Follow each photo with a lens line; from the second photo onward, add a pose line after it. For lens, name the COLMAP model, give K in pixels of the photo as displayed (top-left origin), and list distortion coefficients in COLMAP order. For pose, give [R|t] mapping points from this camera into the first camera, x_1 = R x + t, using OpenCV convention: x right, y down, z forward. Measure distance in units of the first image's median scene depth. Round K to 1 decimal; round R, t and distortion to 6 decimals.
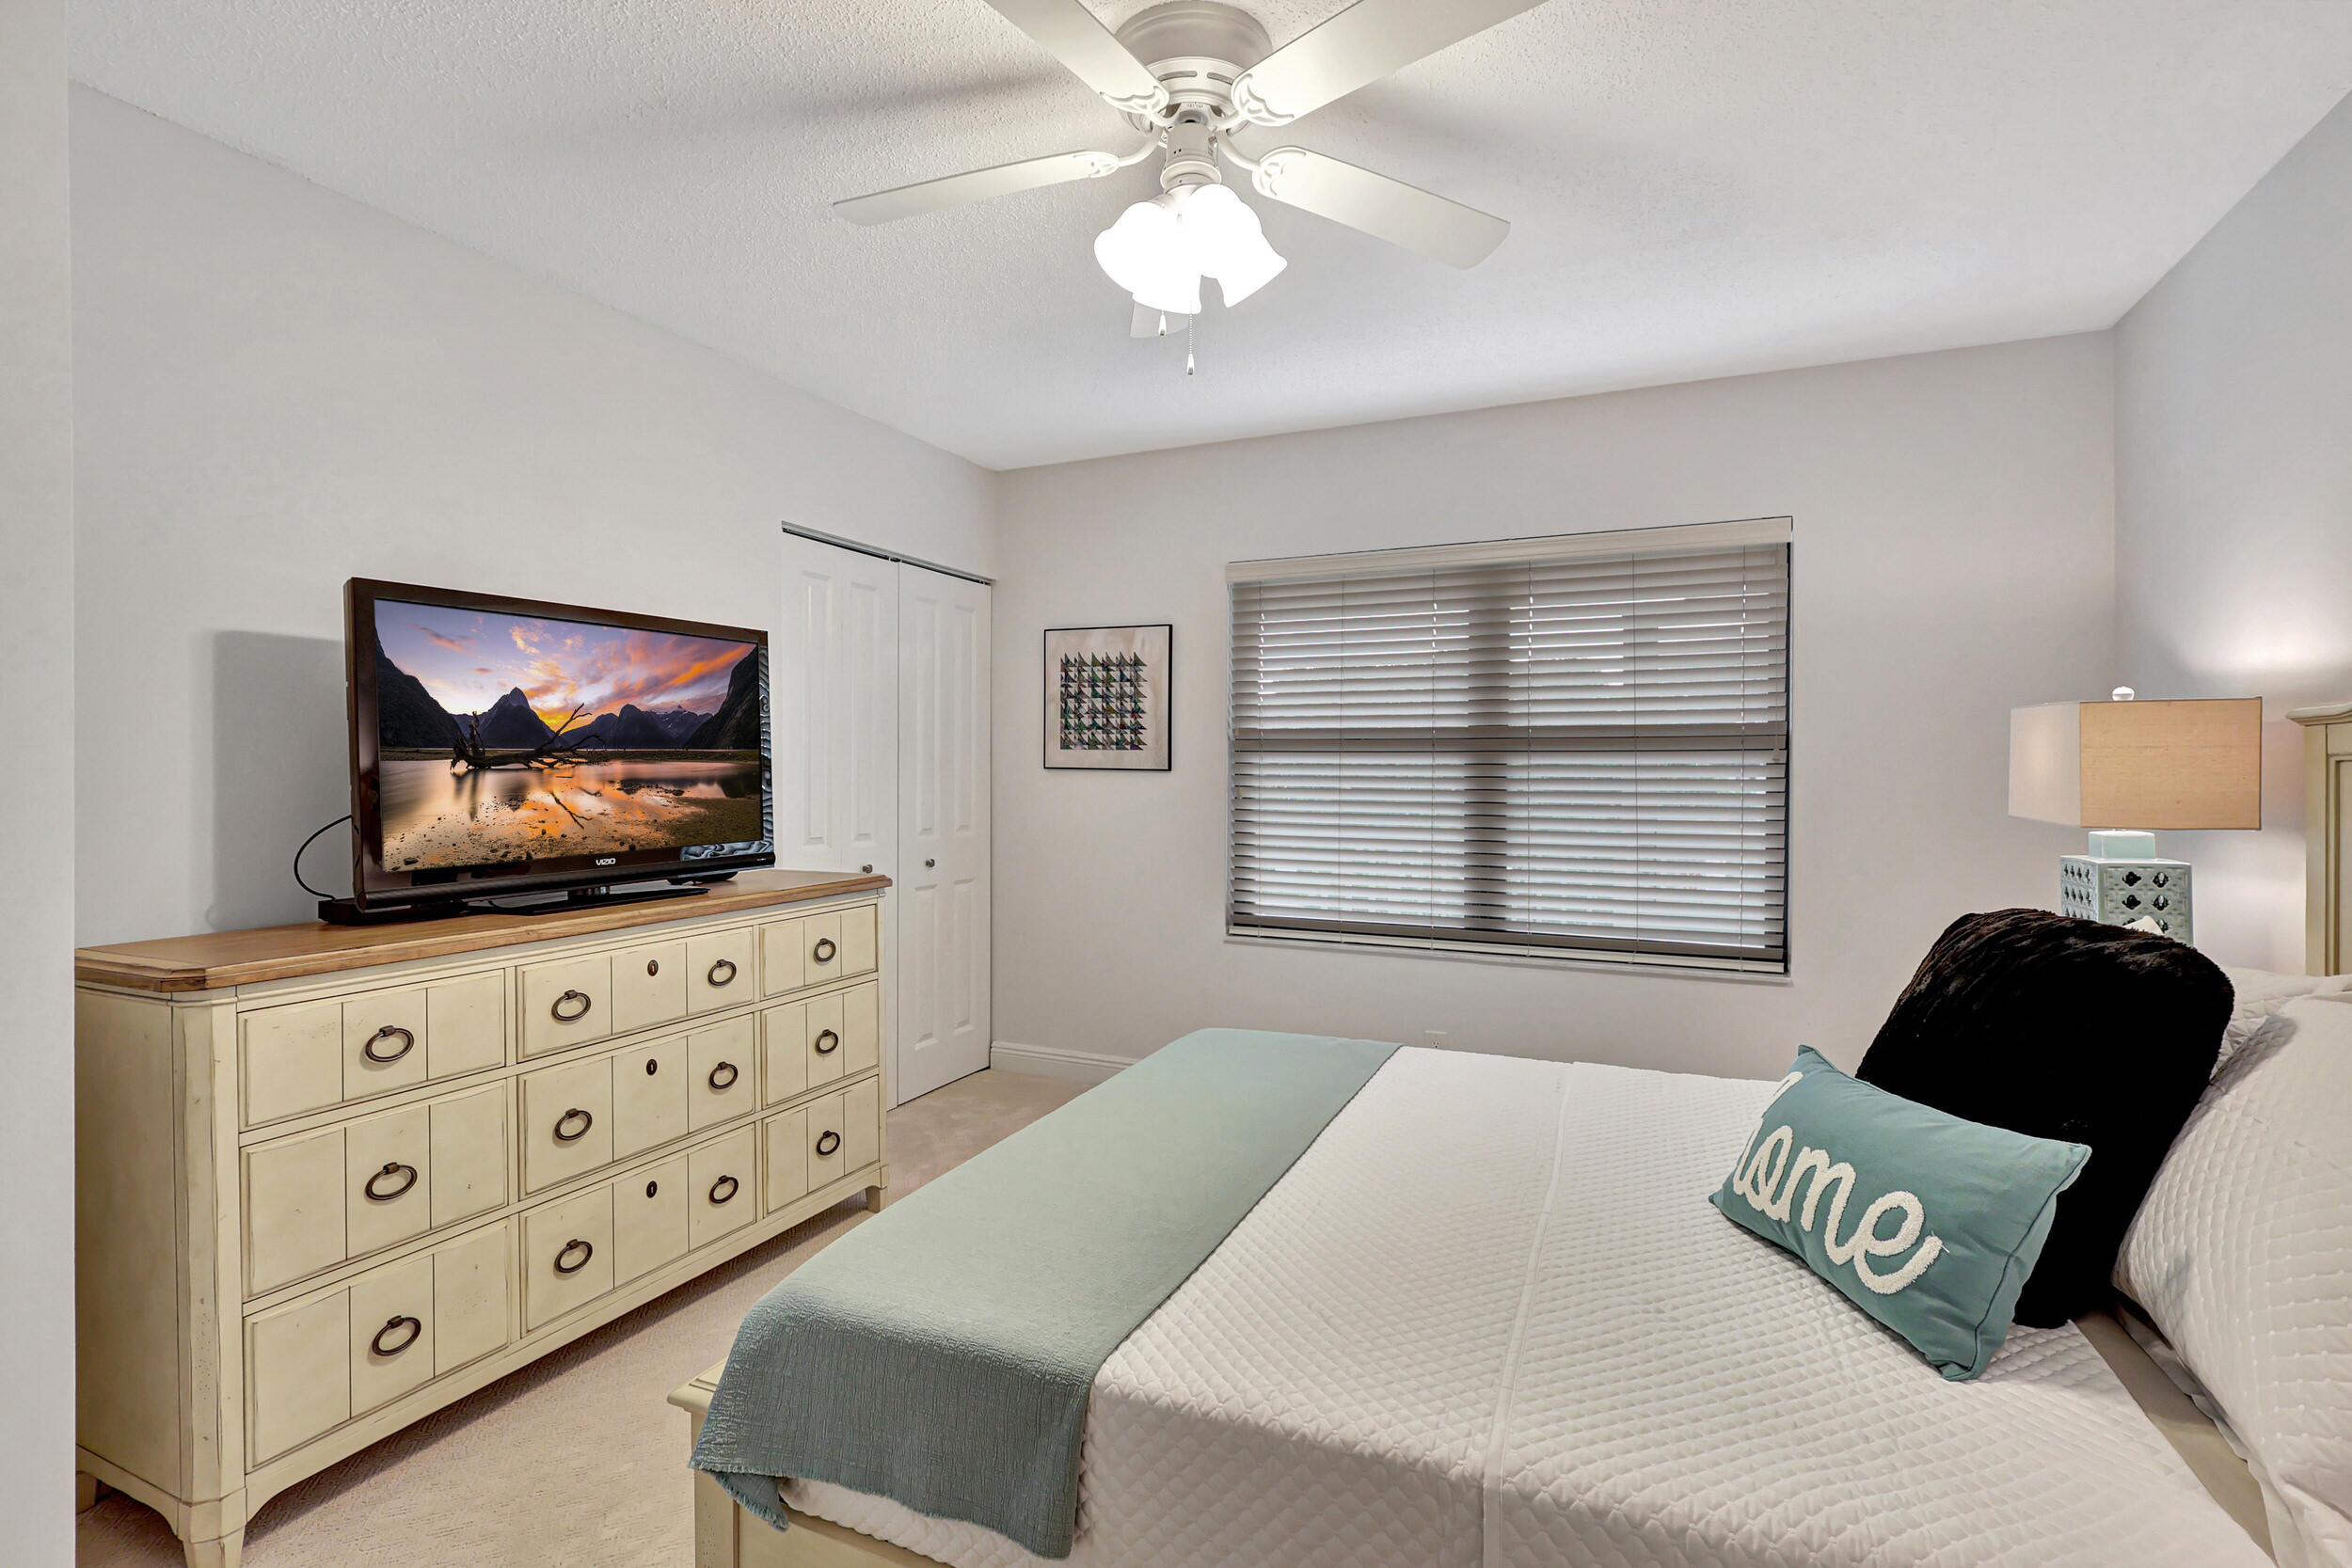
lens RADIAL K [[1091.8, 0, 1176.0], [0, 1091.8, 771.8], [0, 0, 1]] dist [-0.000765, 0.000061]
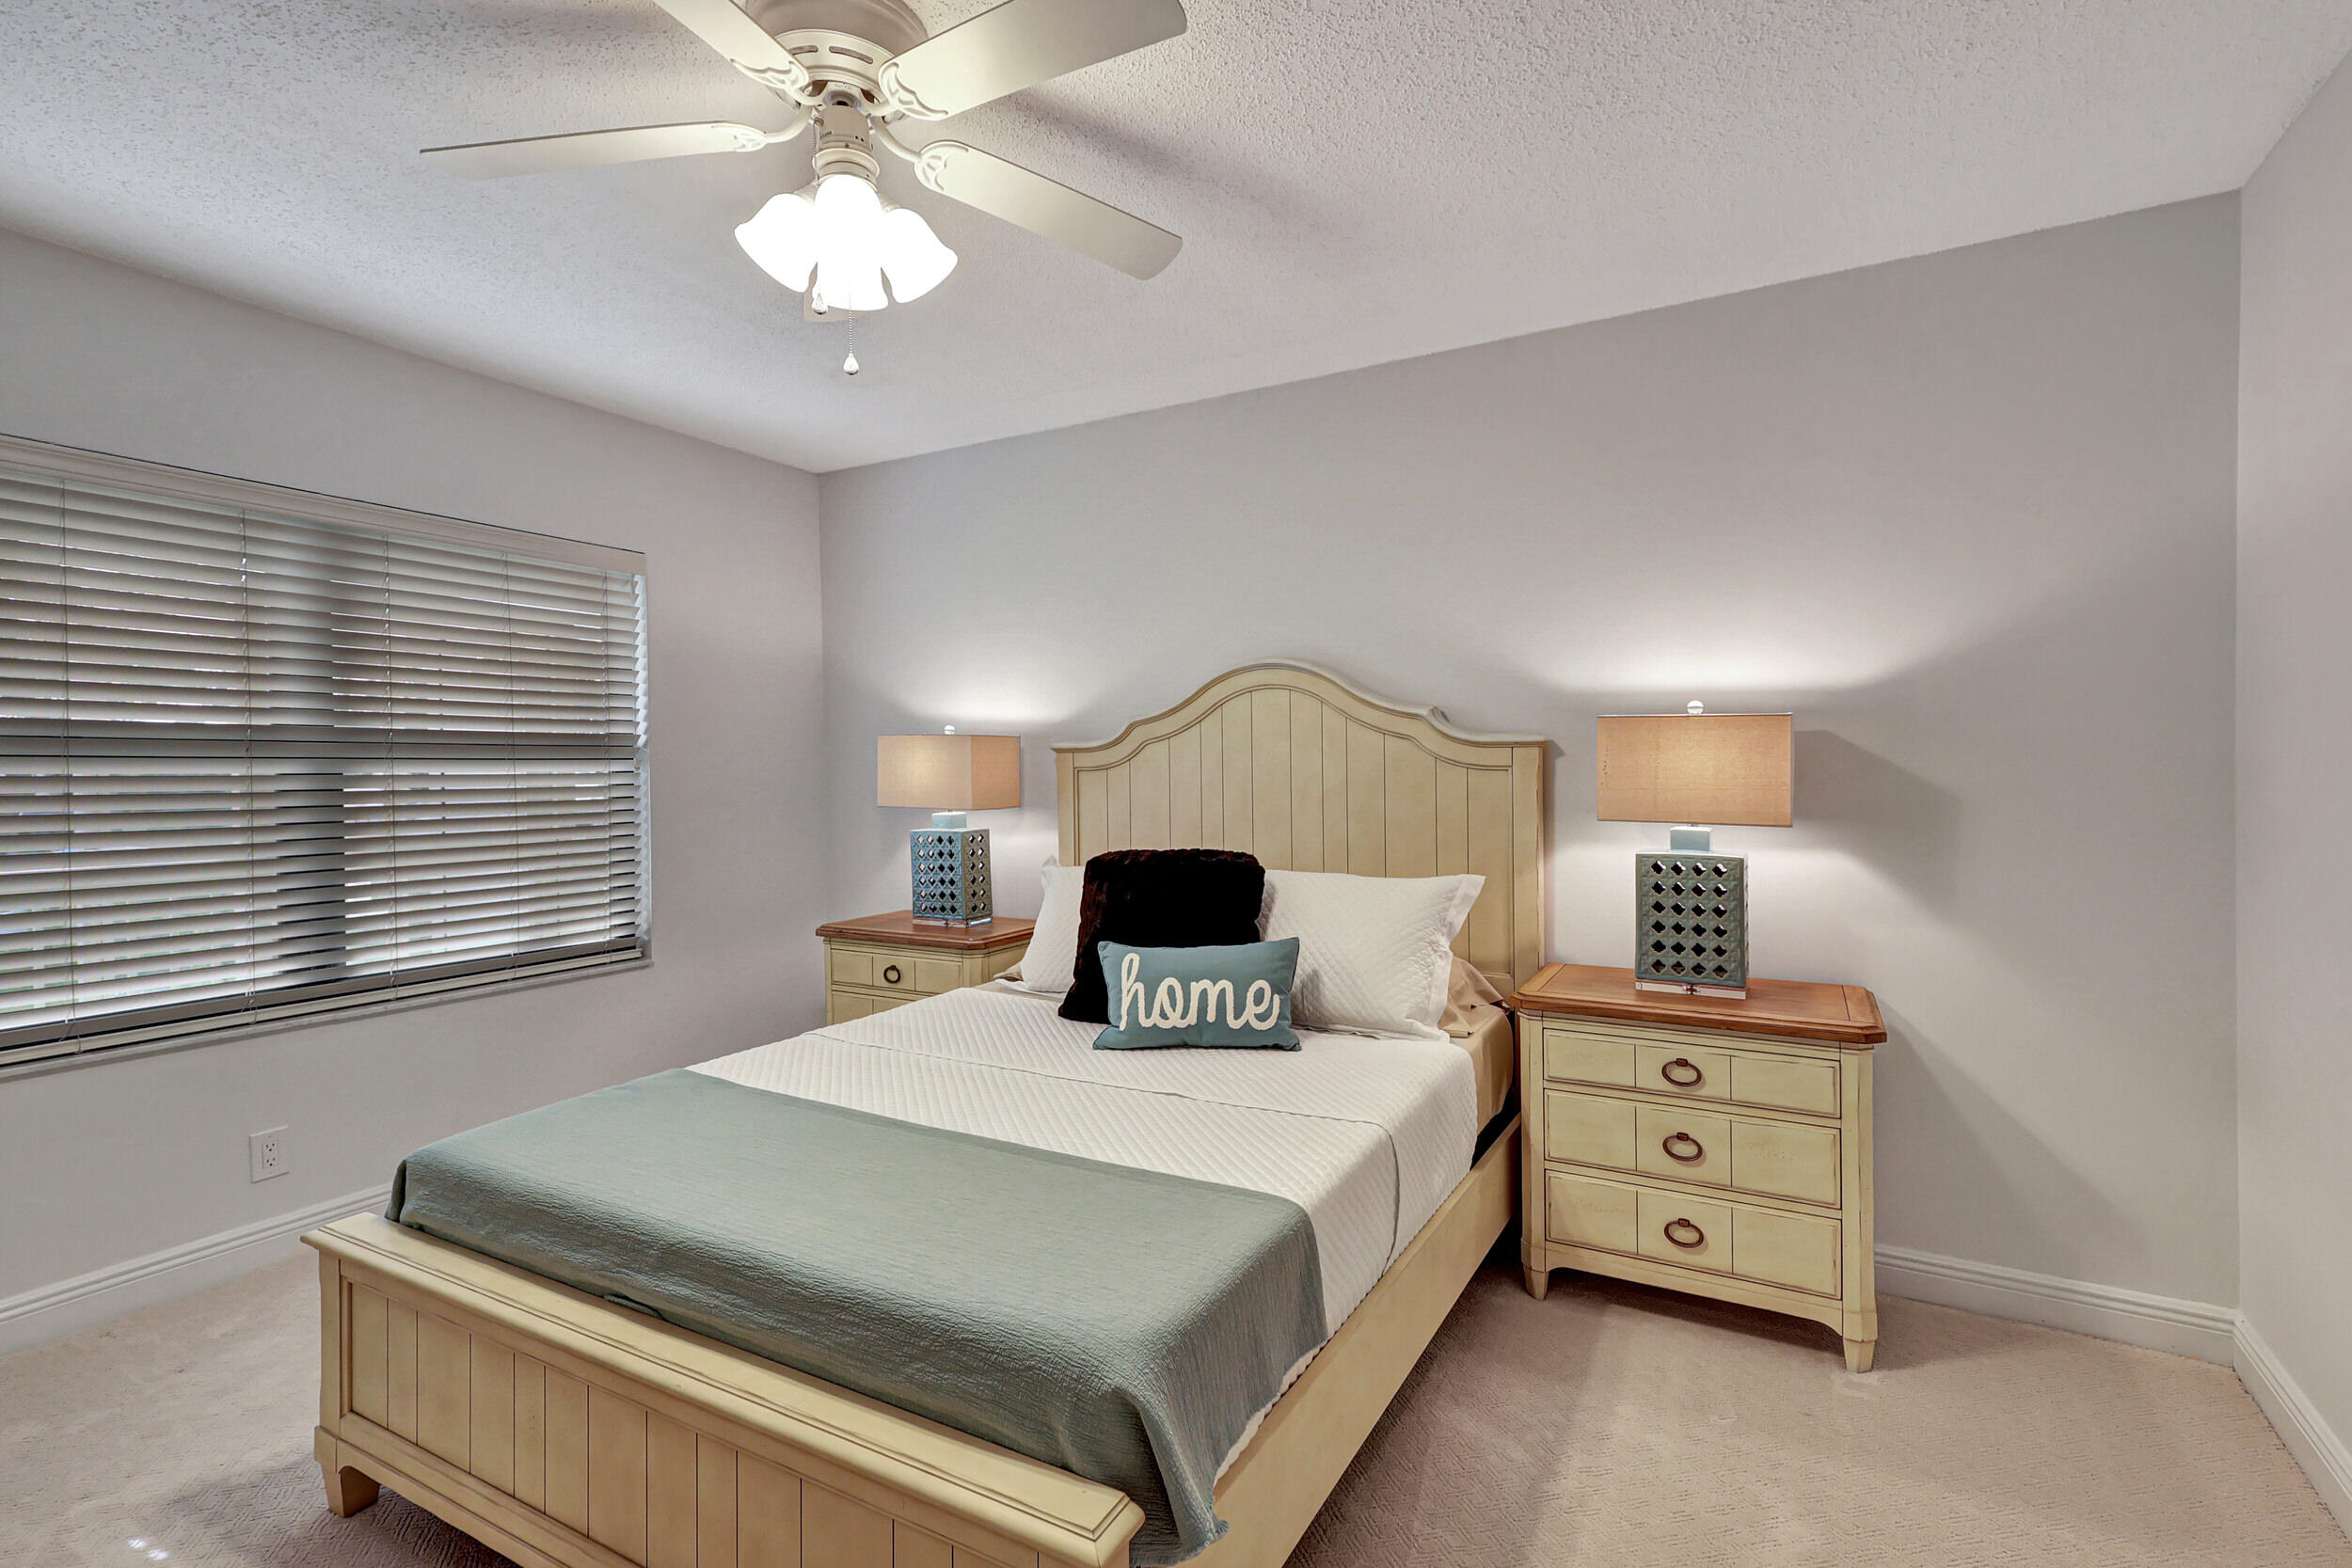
lens RADIAL K [[1091.8, 0, 1176.0], [0, 1091.8, 771.8], [0, 0, 1]] dist [-0.000765, 0.000061]
pose [[0.095805, -0.006210, 0.995381, -0.927152], [0.002976, 0.999978, 0.005952, -0.019101], [-0.995396, 0.002392, 0.095821, 0.616288]]
